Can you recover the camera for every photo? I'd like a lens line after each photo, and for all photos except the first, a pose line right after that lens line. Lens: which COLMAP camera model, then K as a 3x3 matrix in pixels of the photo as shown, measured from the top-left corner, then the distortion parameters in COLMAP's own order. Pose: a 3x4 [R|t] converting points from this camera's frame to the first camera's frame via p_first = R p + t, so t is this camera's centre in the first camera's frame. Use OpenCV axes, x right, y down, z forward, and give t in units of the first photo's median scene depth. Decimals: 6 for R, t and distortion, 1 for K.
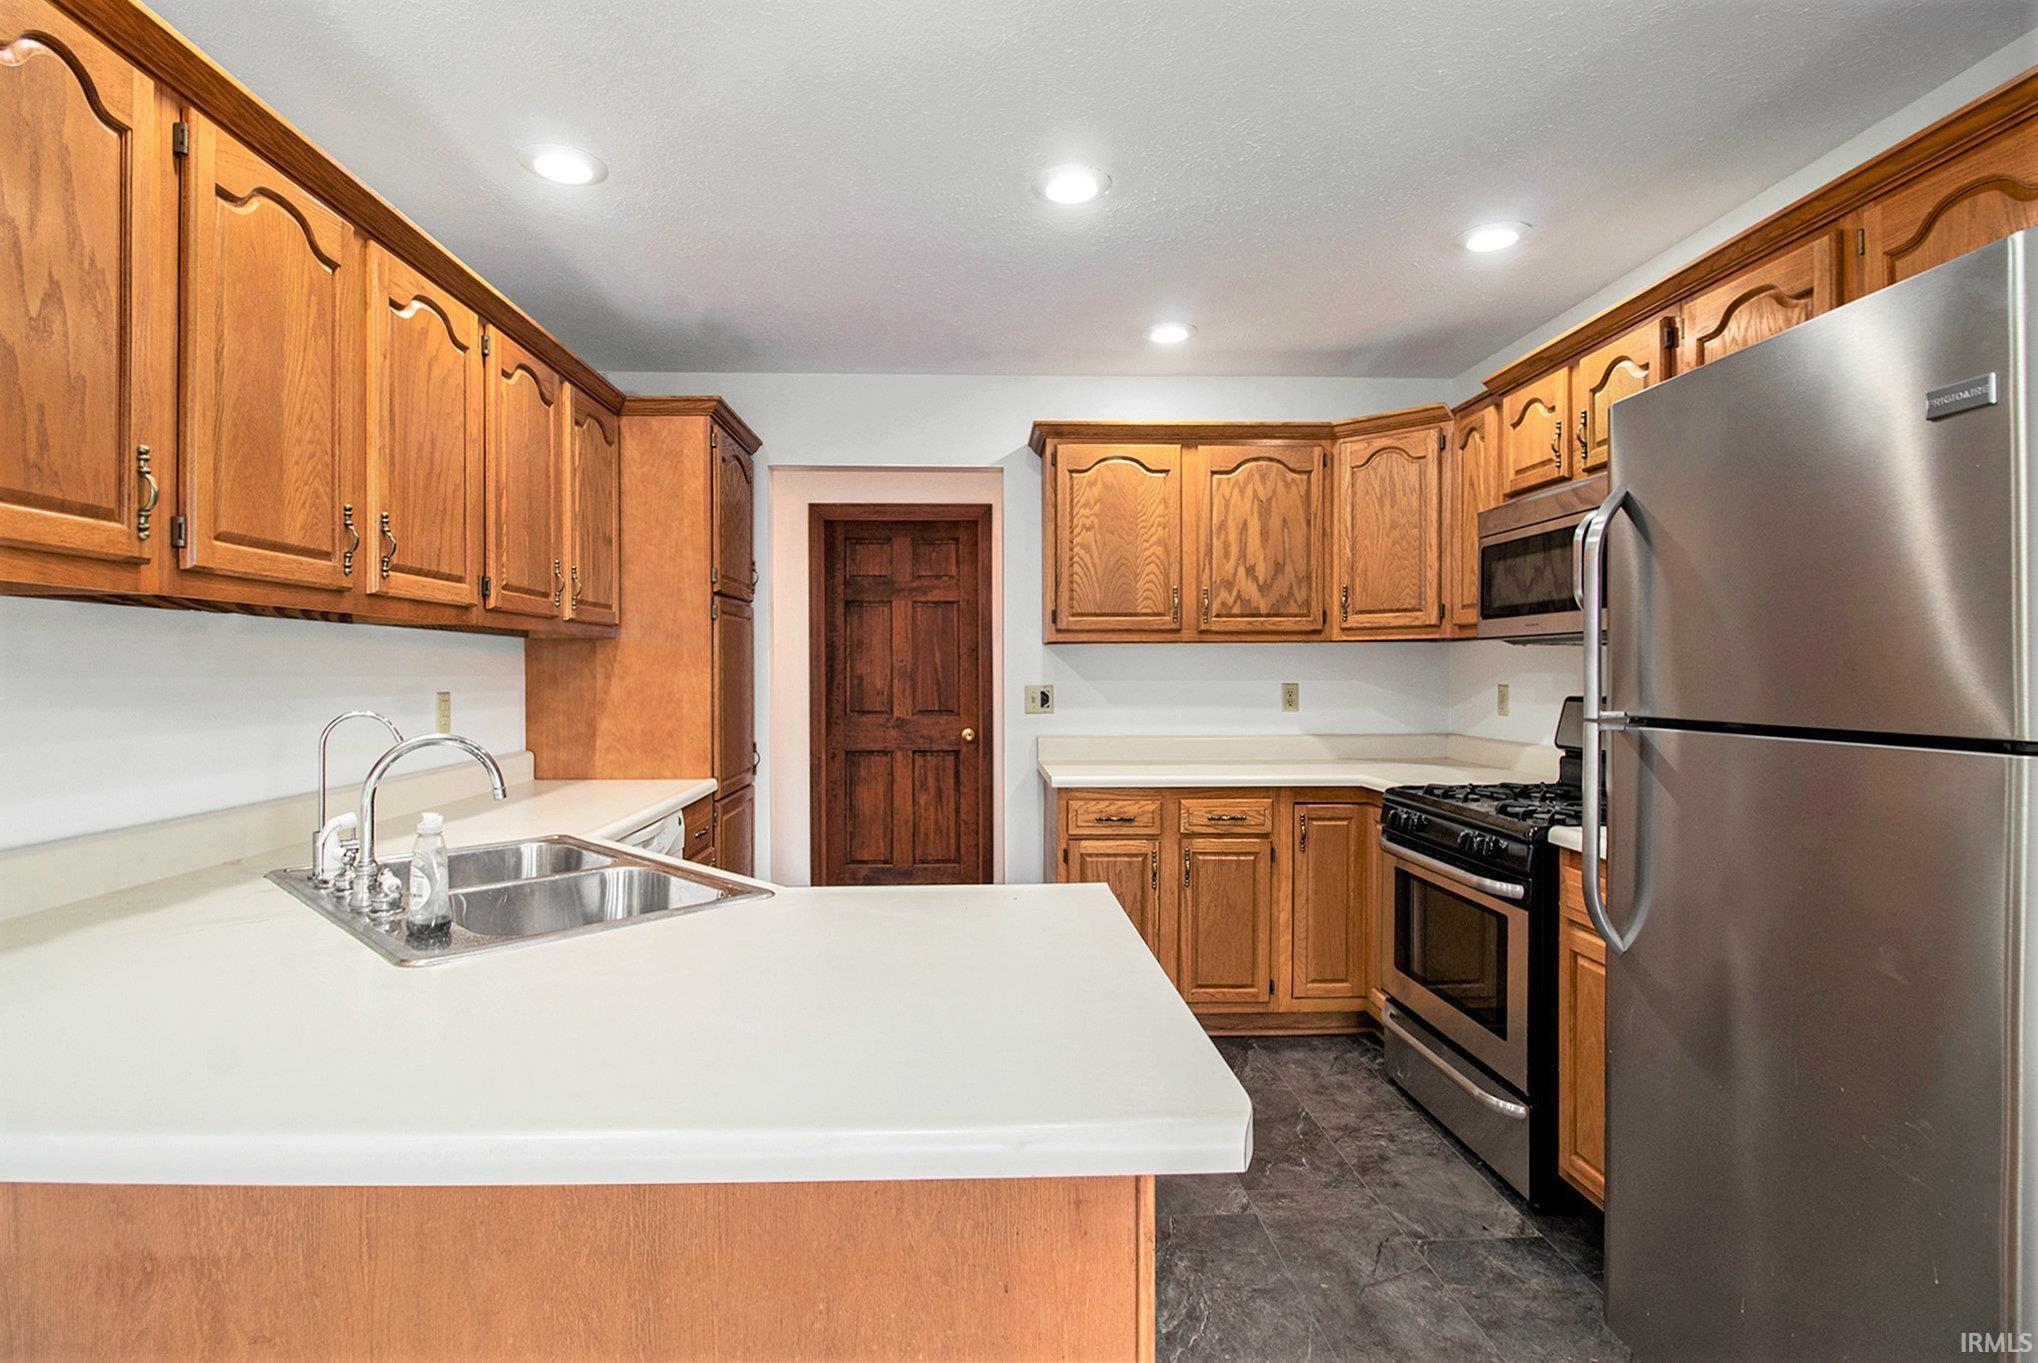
lens RADIAL K [[940.0, 0, 1007.4], [0, 940.0, 678.3], [0, 0, 1]] dist [-0.000454, -0.000043]
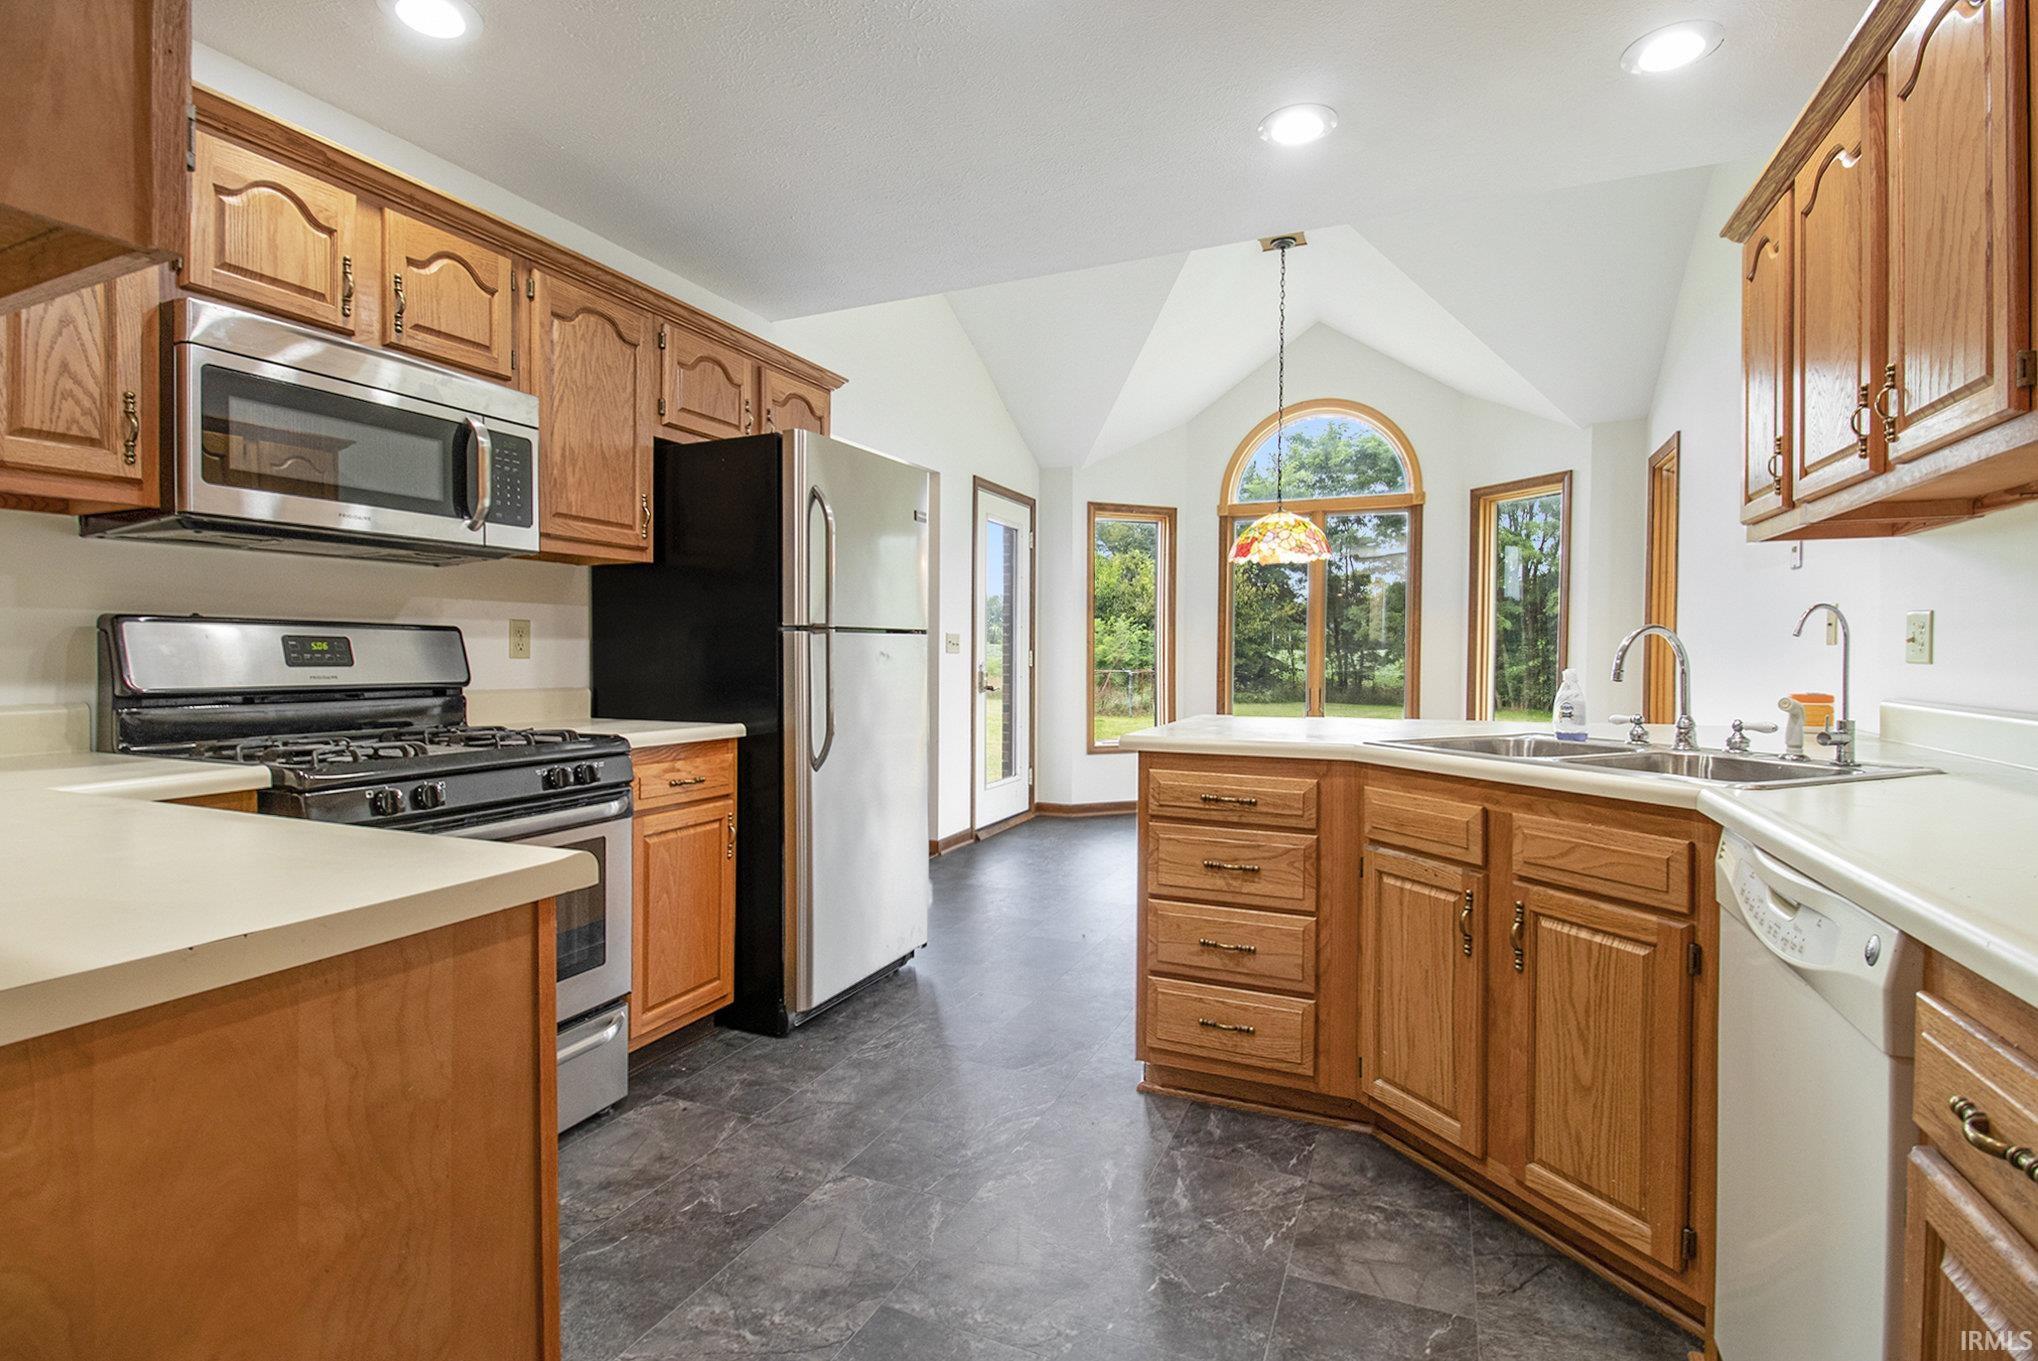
lens RADIAL K [[940.0, 0, 1006.9], [0, 940.0, 664.4], [0, 0, 1]] dist [-0.000454, -0.000043]
pose [[-0.887336, -0.008914, 0.461038, -0.323165], [-0.002221, 0.999884, 0.015057, 0.061147], [-0.461118, 0.012337, -0.887253, 1.849344]]
